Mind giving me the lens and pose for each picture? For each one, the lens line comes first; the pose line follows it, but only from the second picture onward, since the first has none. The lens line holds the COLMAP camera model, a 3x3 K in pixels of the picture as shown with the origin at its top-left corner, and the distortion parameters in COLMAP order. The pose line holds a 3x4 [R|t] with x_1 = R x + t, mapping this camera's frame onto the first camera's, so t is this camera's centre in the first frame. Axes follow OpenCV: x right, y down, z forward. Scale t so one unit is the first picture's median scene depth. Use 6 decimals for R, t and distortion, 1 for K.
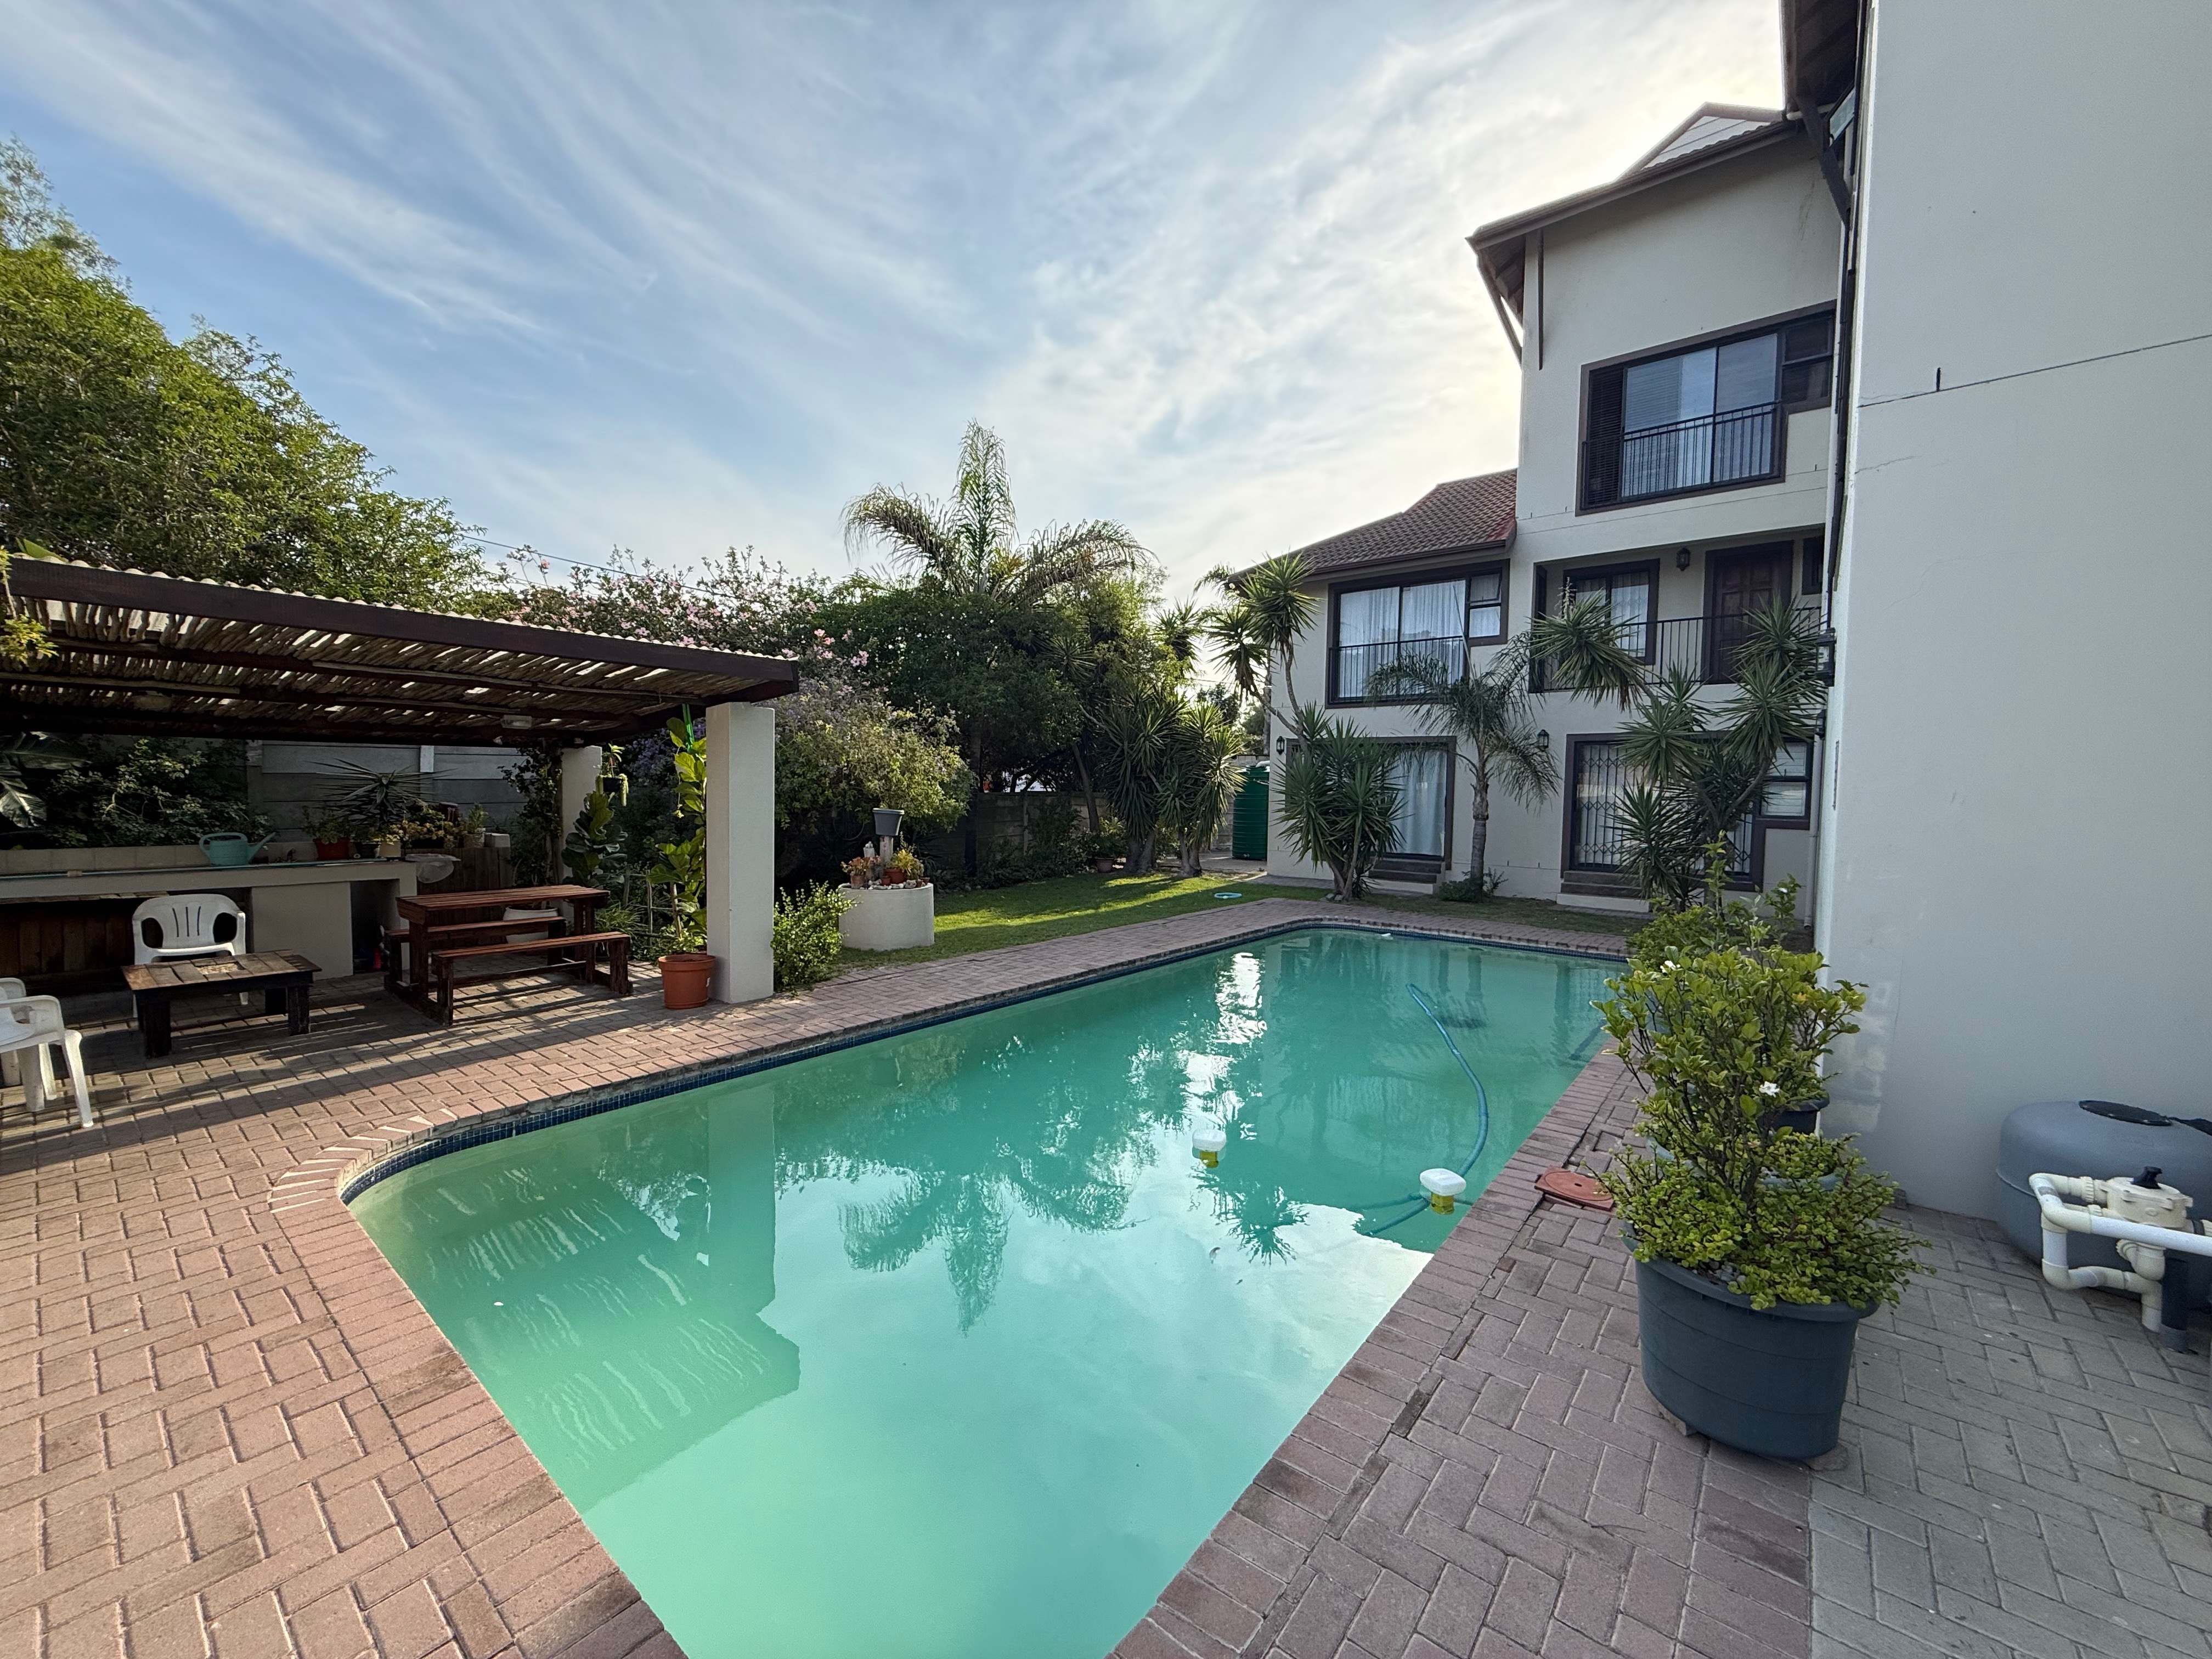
lens RADIAL K [[880.4, 0, 1099.4], [0, 880.4, 826.0], [0, 0, 1]] dist [-0.000641, 0.000129]
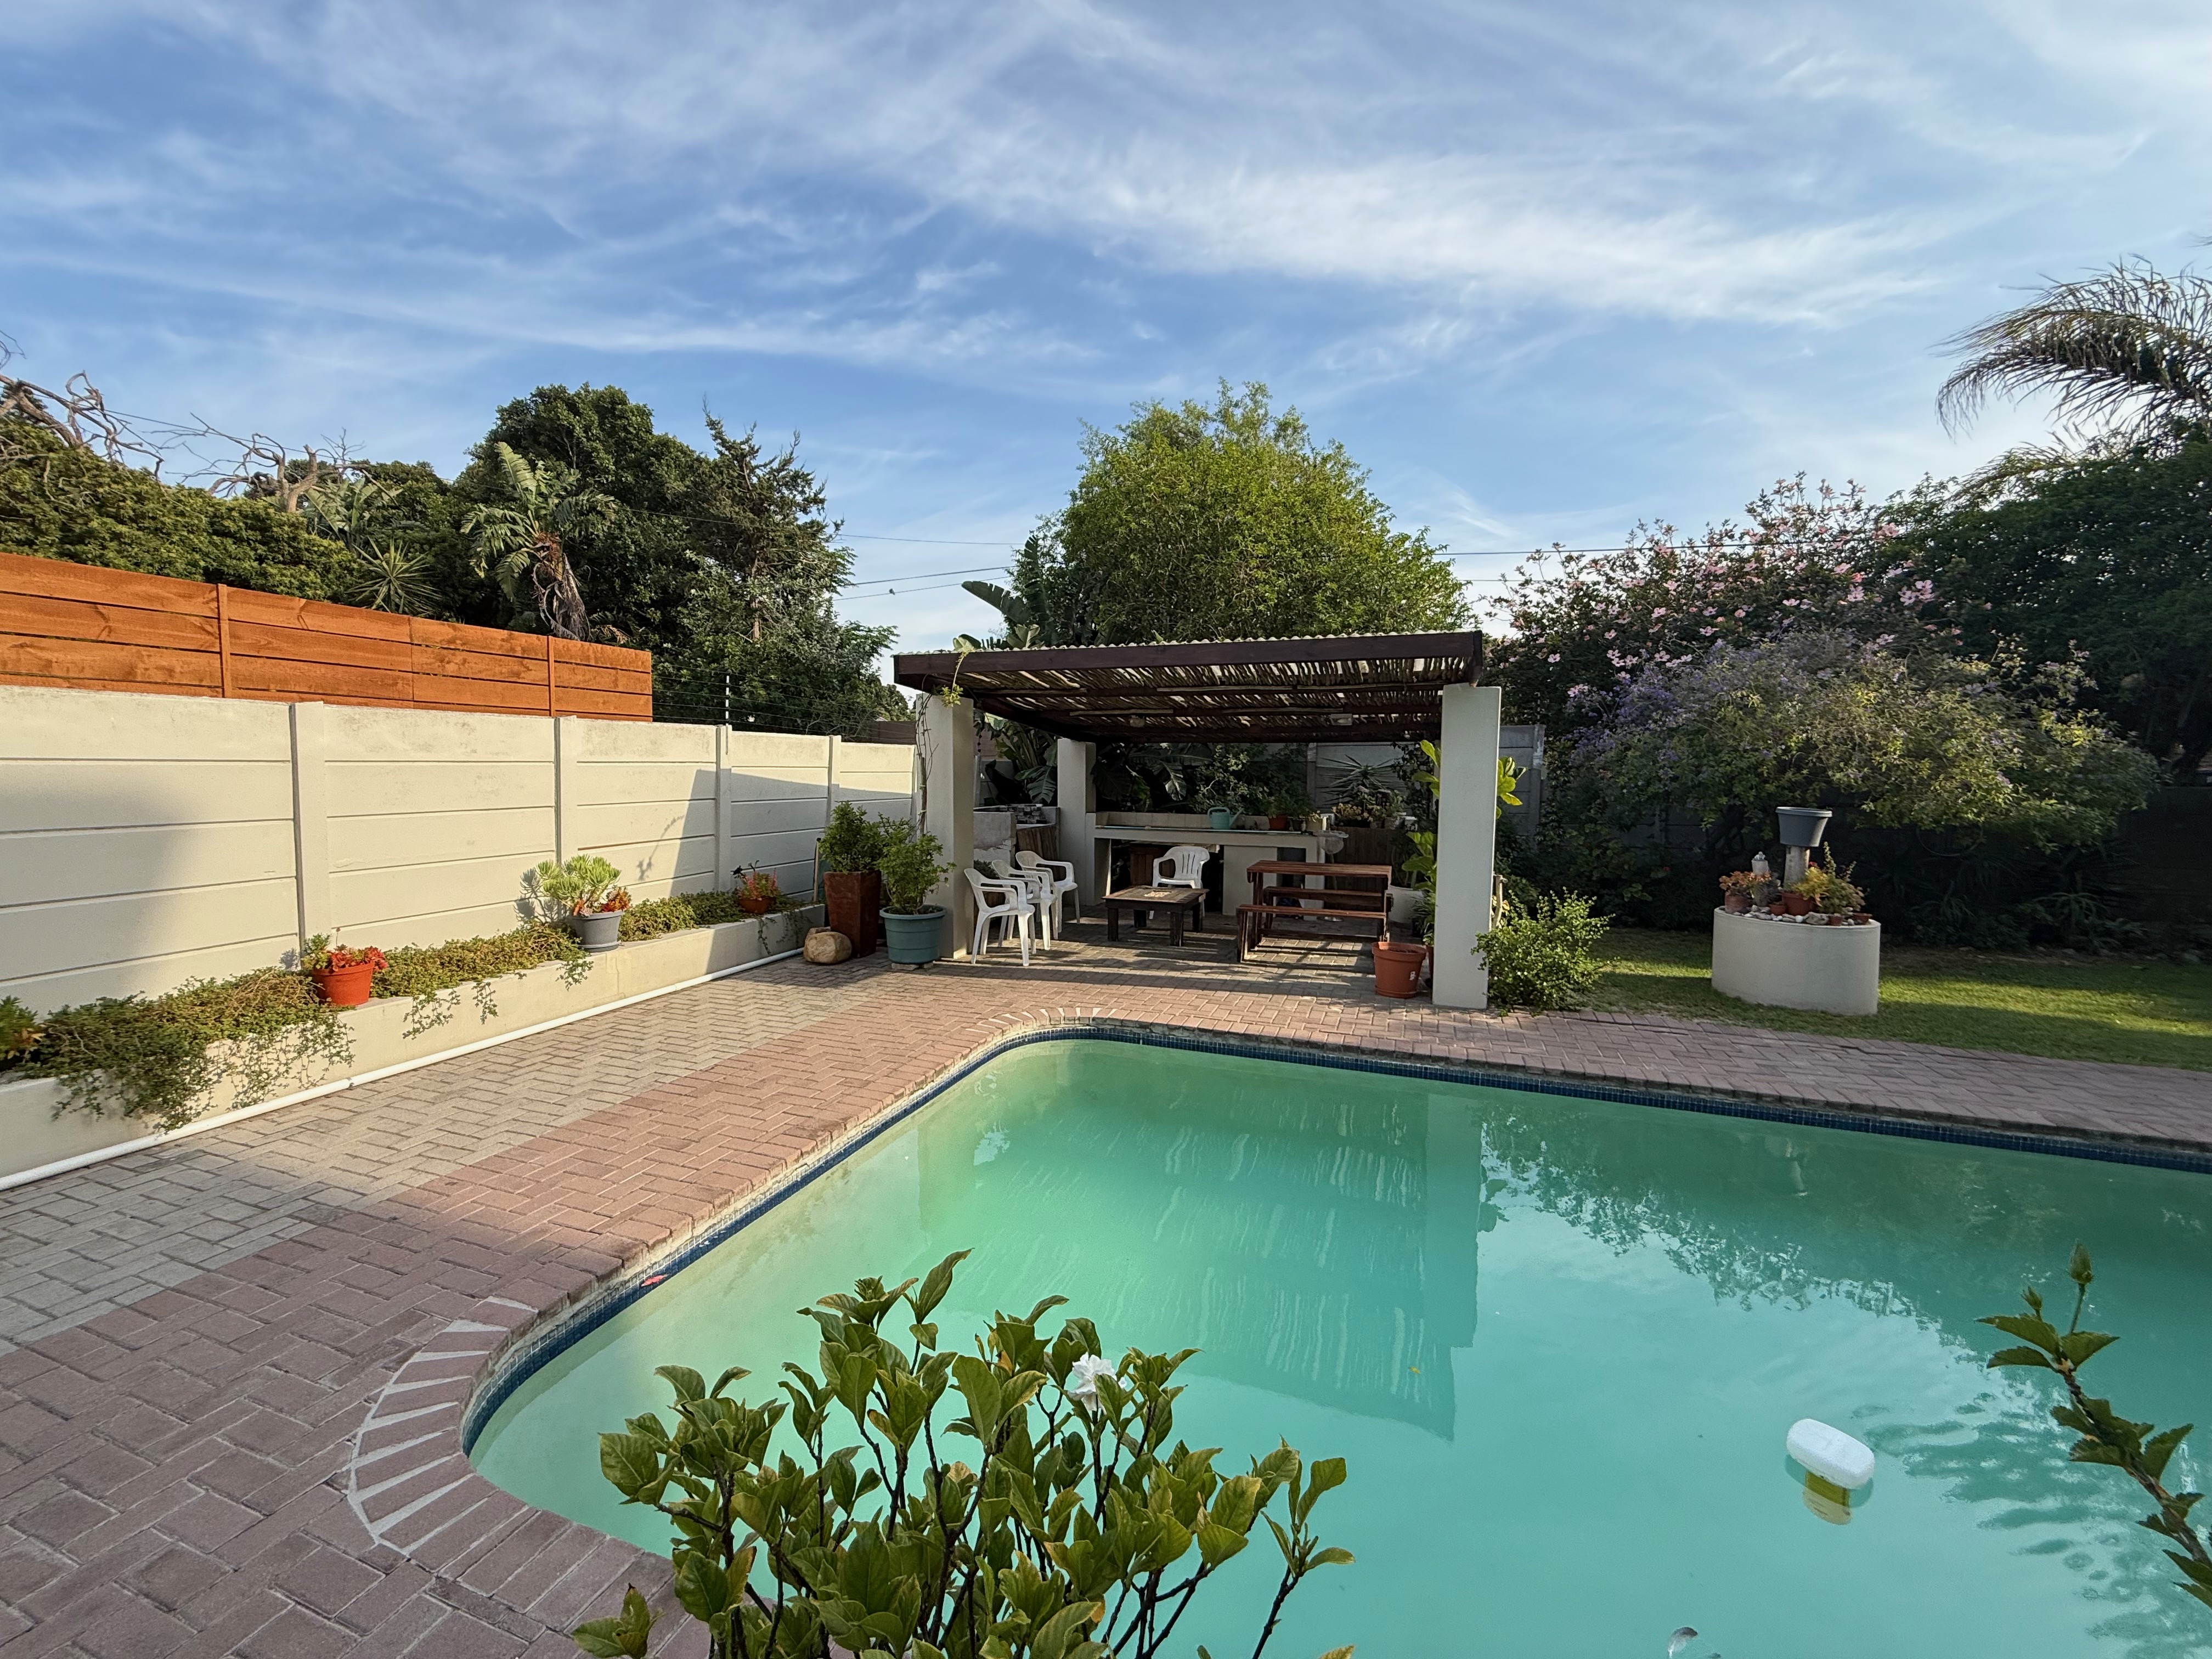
lens RADIAL K [[880.4, 0, 1099.4], [0, 880.4, 826.0], [0, 0, 1]] dist [-0.000641, 0.000129]
pose [[0.320577, 0.052552, -0.945764, 0.245063], [-0.044703, 0.998187, 0.040312, -0.008452], [0.946167, 0.029355, 0.322344, 0.241313]]
